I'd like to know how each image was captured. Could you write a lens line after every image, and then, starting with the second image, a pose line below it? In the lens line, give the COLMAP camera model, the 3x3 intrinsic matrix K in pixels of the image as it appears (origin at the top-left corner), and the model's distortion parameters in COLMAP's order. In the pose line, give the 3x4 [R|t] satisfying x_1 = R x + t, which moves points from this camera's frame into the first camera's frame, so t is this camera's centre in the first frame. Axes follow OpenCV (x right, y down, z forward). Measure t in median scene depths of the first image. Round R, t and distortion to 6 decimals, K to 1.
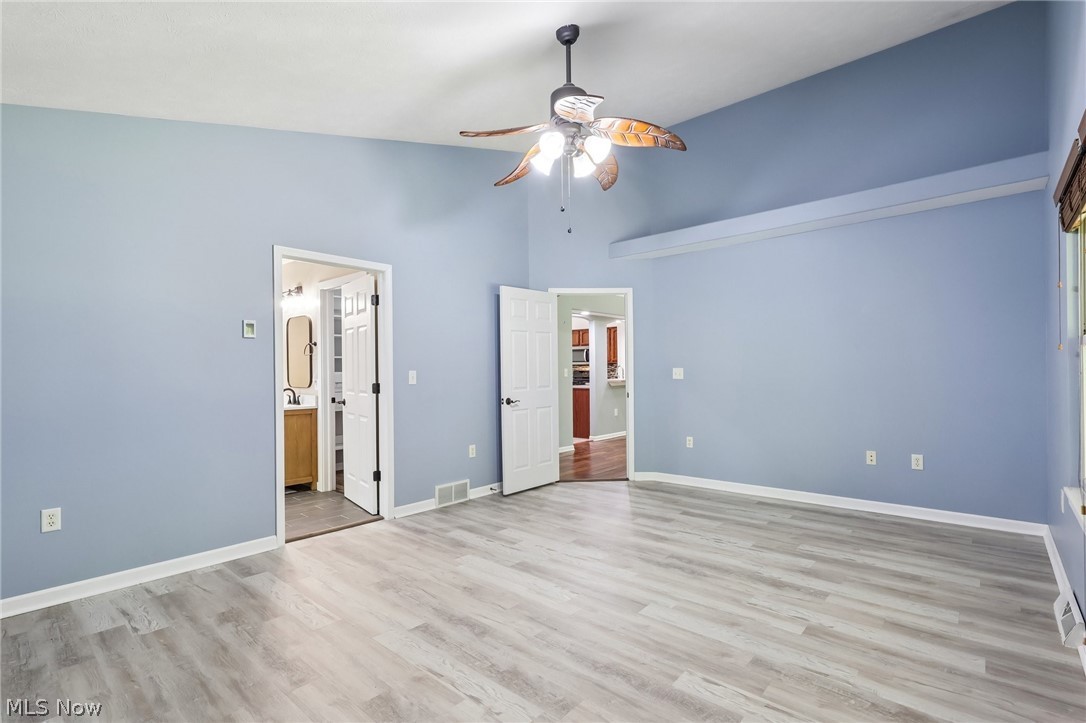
lens RADIAL K [[508.4, 0, 540.3], [0, 508.4, 367.8], [0, 0, 1]] dist [-0.004692, 0.002341]
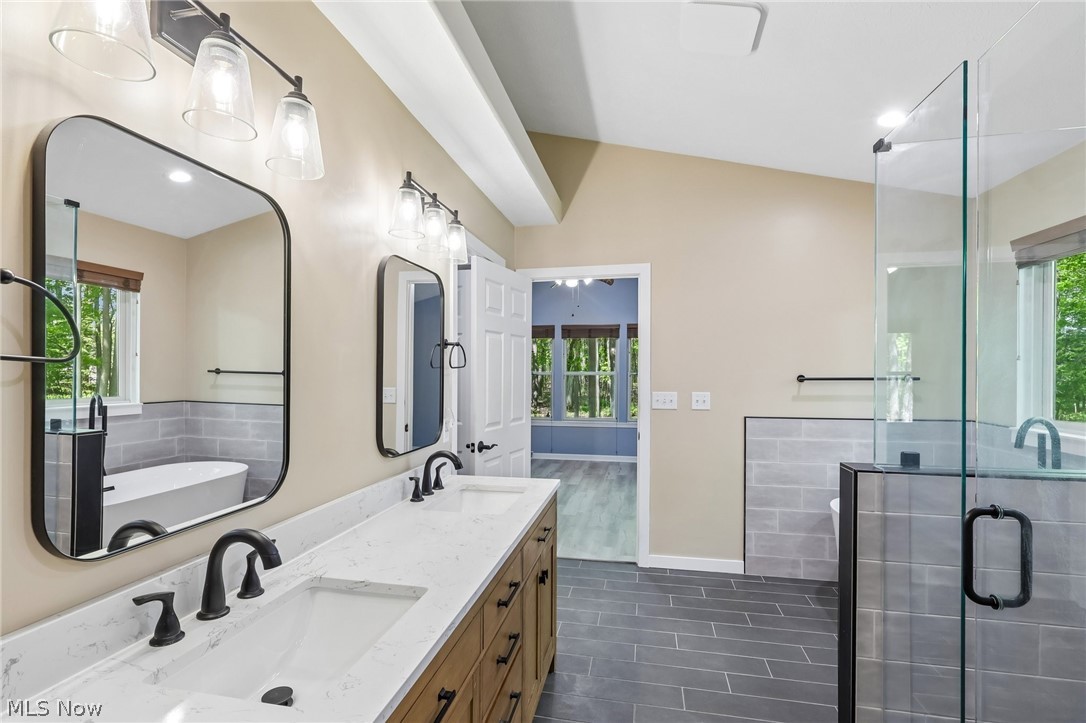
lens RADIAL K [[508.4, 0, 543.1], [0, 508.4, 368.4], [0, 0, 1]] dist [-0.004692, 0.002341]
pose [[-0.508810, 0.014439, 0.860758, -1.494799], [0.000295, 0.999862, -0.016598, -0.025307], [-0.860879, -0.008192, -0.508744, 1.959488]]
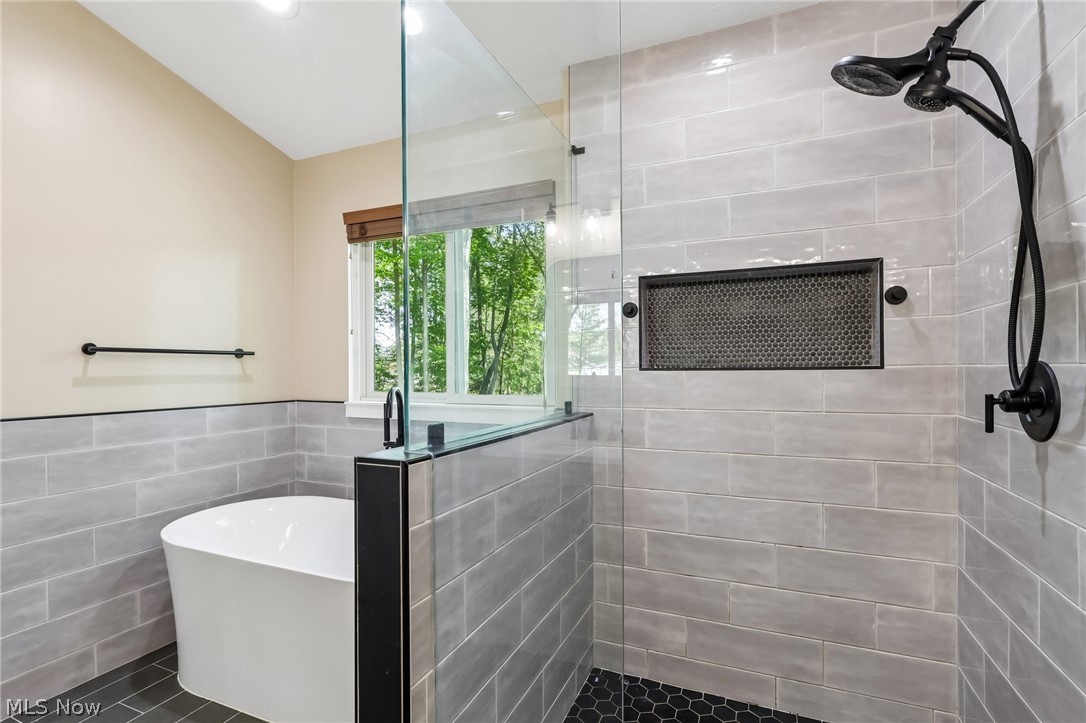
lens RADIAL K [[508.4, 0, 531.6], [0, 508.4, 375.8], [0, 0, 1]] dist [-0.004692, 0.002341]
pose [[-0.948799, 0.015040, -0.315522, -1.168401], [0.014069, 0.999887, 0.005354, 0.018480], [0.315567, 0.000641, -0.948903, 1.730780]]
